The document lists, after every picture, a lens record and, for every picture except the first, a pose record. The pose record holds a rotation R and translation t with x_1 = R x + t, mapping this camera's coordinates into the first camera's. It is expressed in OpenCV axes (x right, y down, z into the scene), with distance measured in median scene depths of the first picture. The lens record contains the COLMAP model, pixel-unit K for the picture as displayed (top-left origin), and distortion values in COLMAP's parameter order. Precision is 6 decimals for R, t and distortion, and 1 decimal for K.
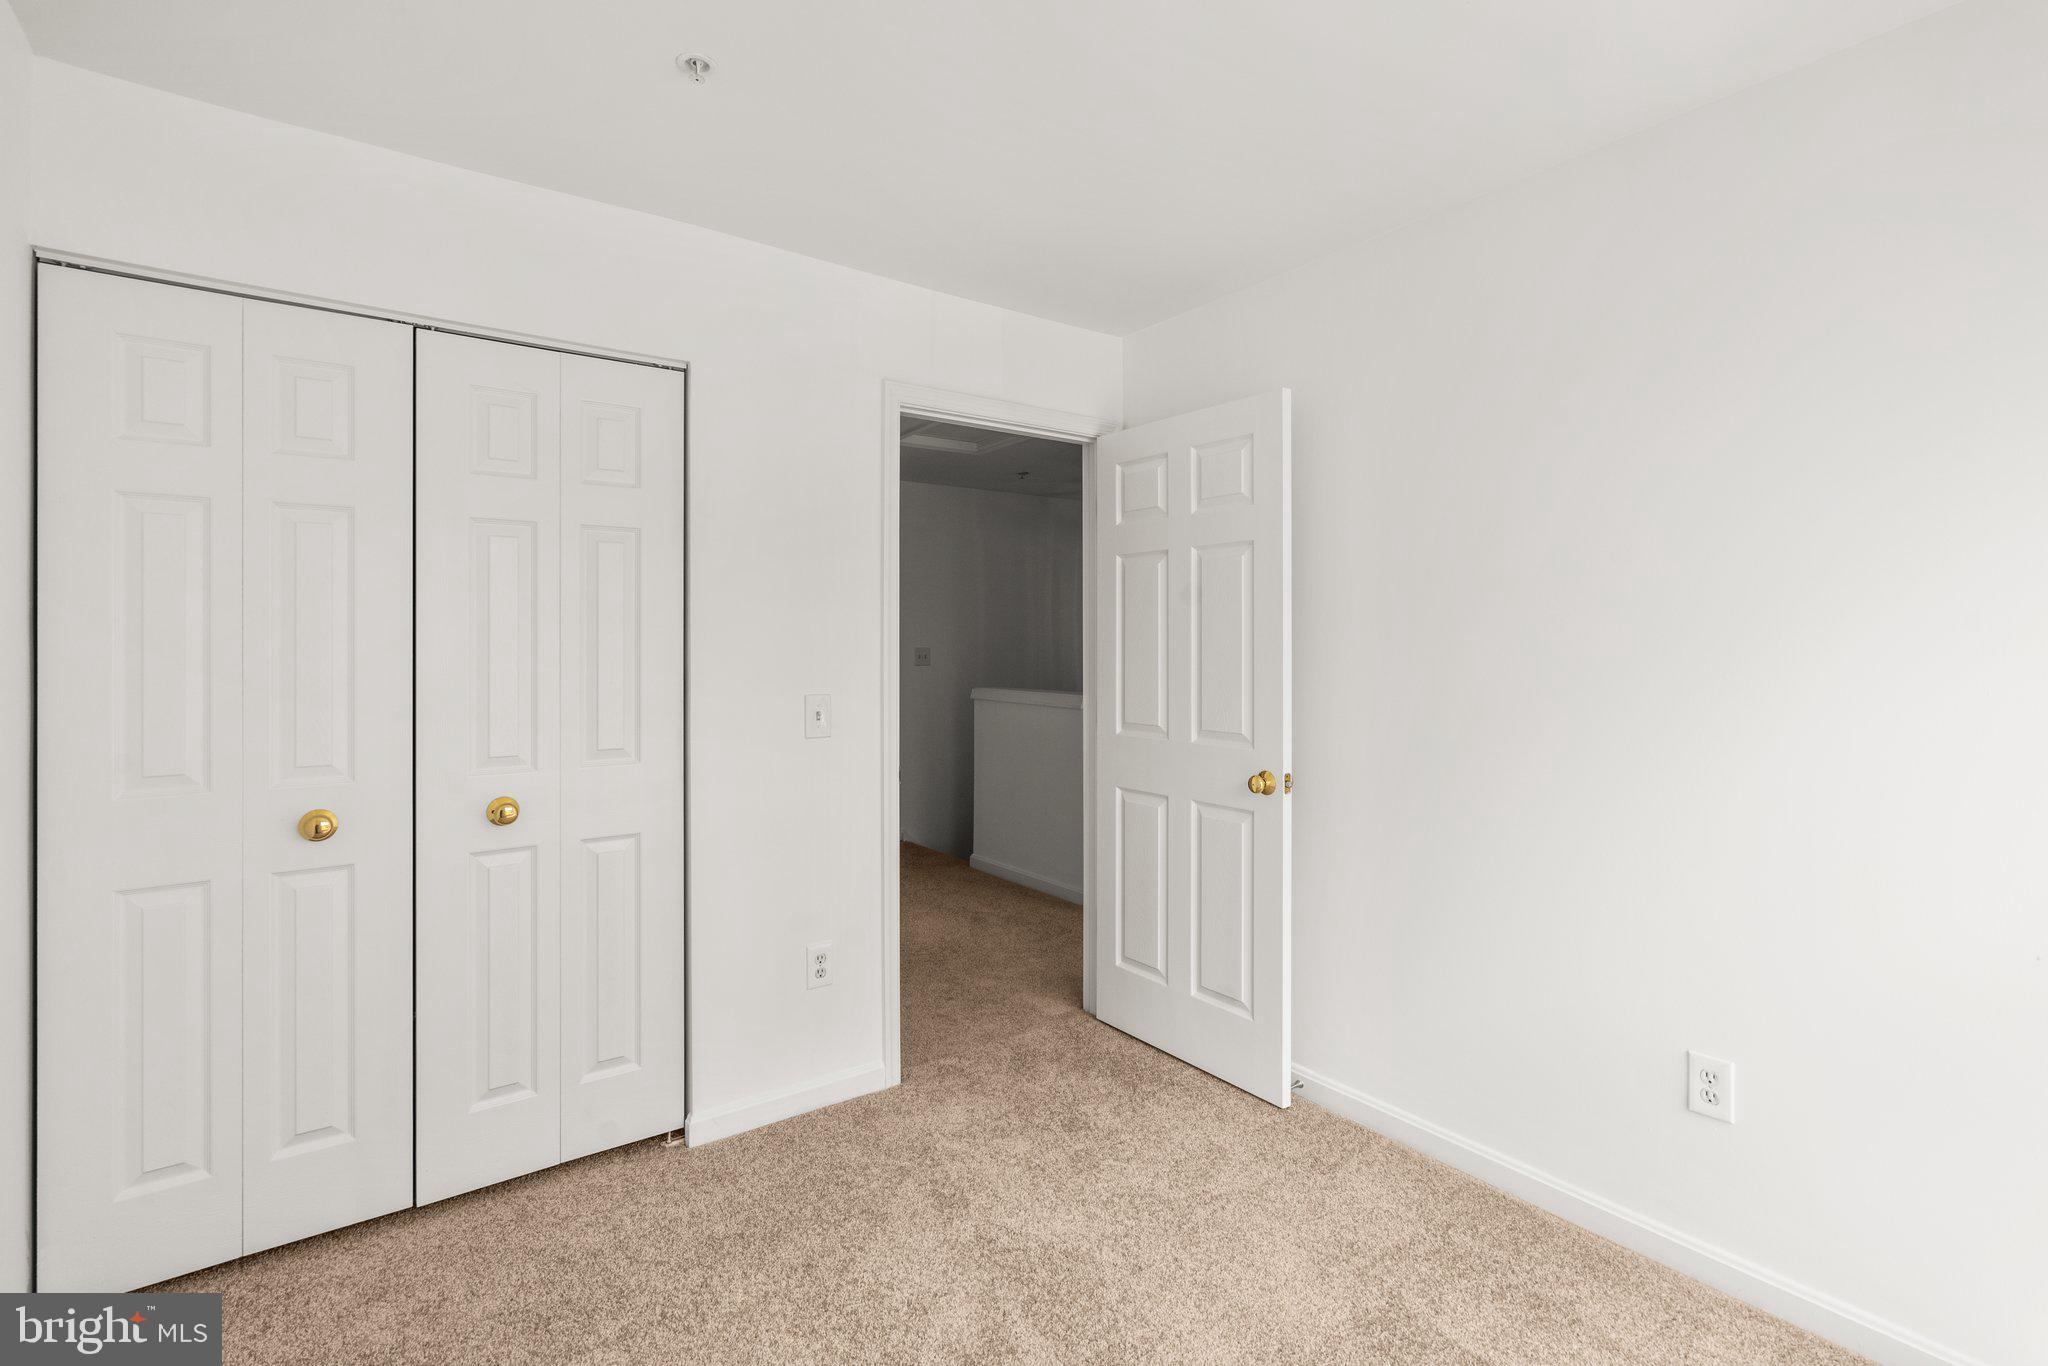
lens RADIAL K [[933.5, 0, 1099.0], [0, 933.5, 647.6], [0, 0, 1]] dist [-0.001792, -0.000157]
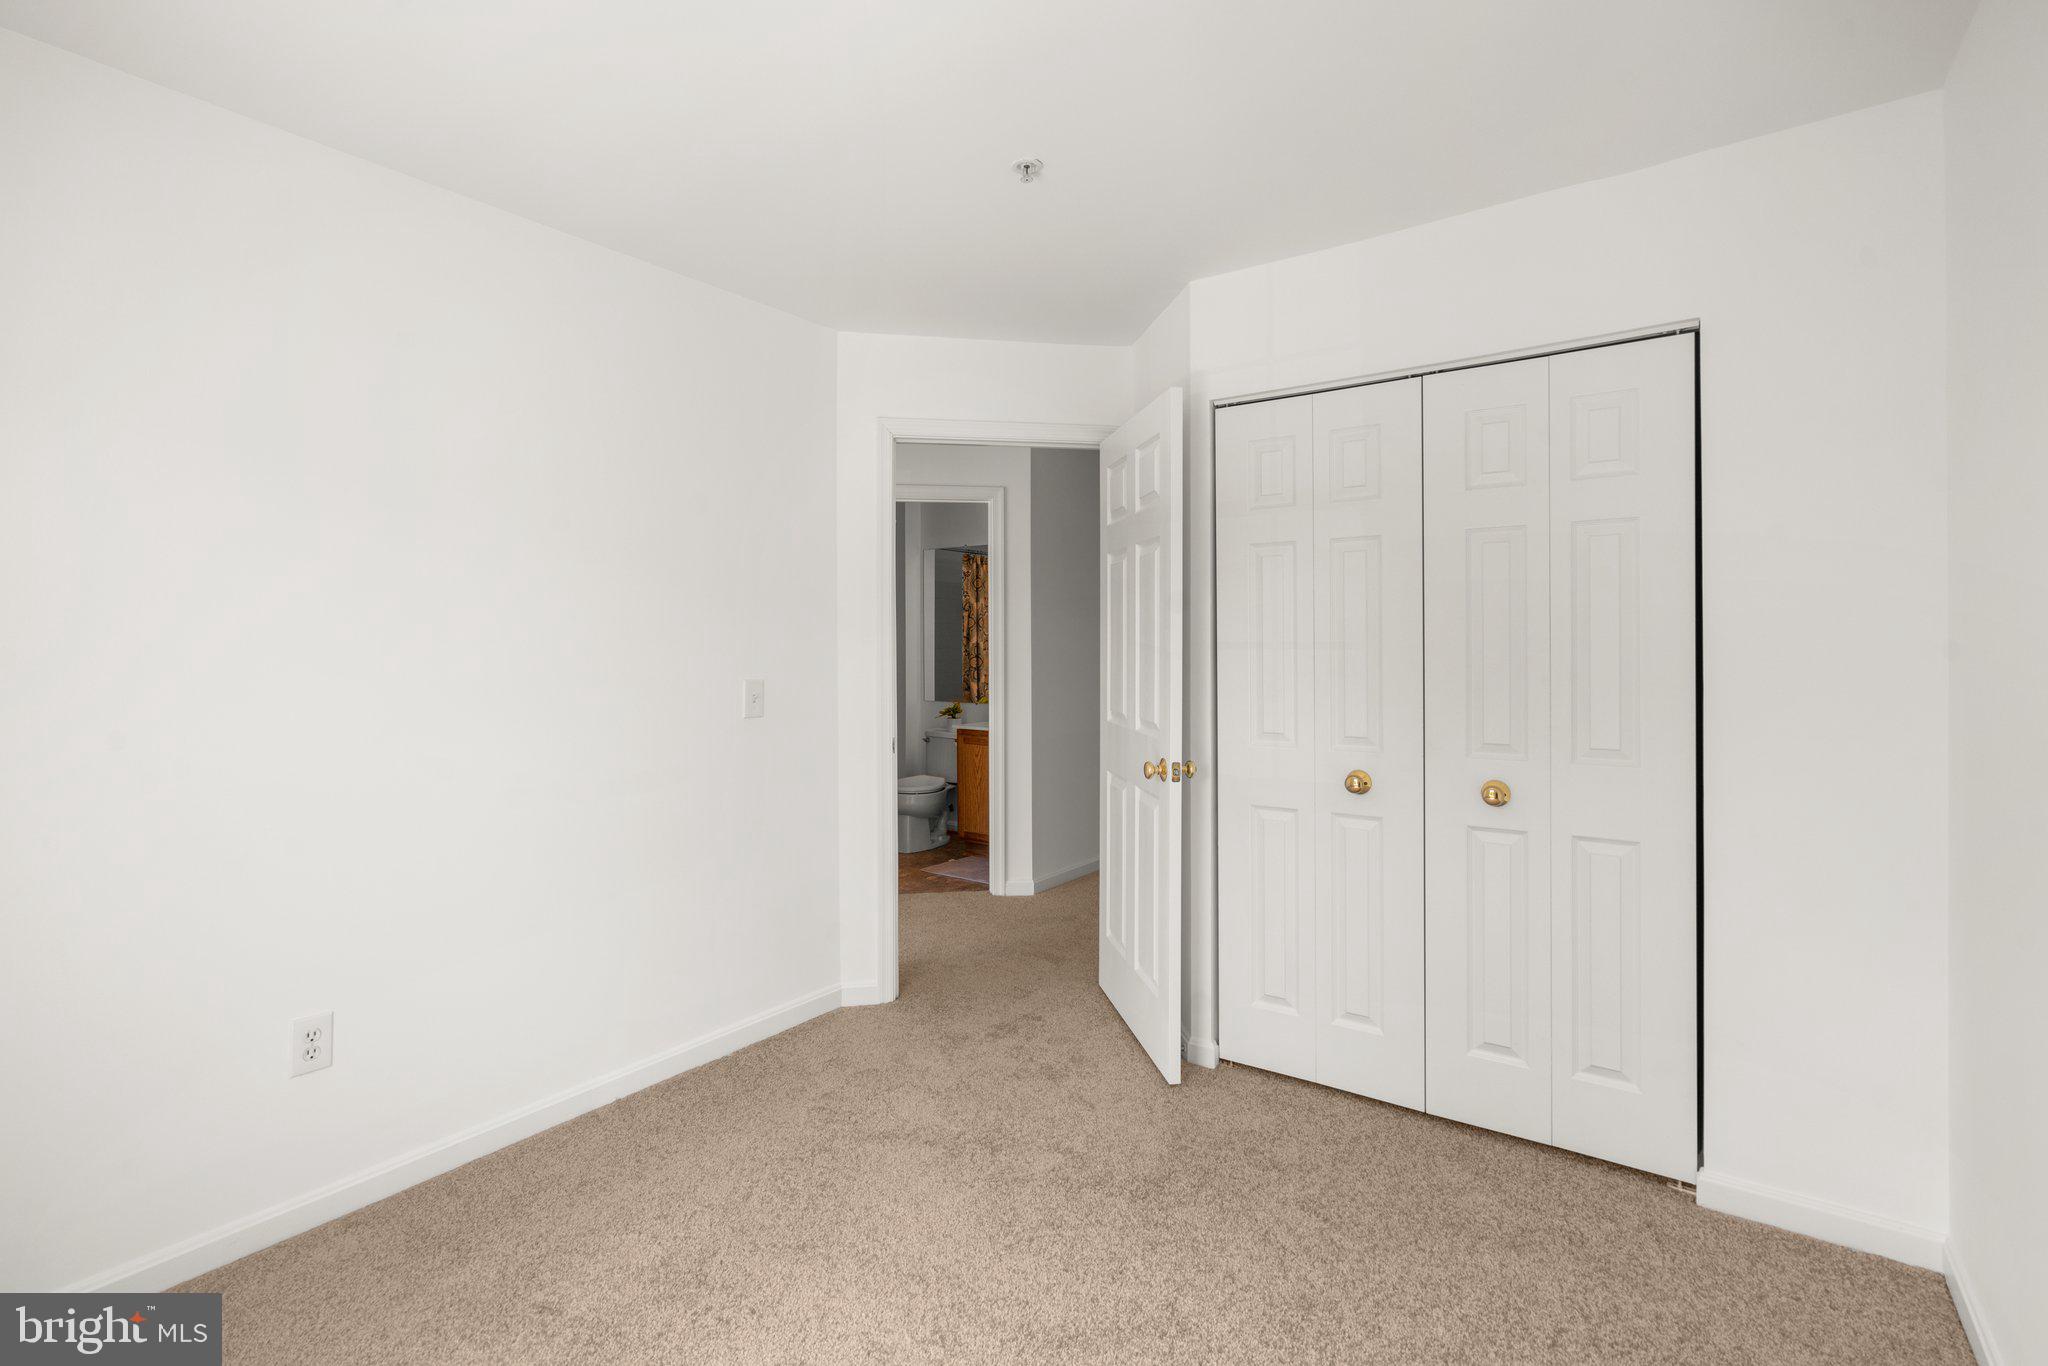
lens RADIAL K [[933.5, 0, 1099.0], [0, 933.5, 647.6], [0, 0, 1]] dist [-0.001792, -0.000157]
pose [[0.322744, -0.001659, -0.946485, 0.308705], [0.007219, 0.999974, 0.000709, -0.000753], [0.946459, -0.007061, 0.322748, 0.254541]]
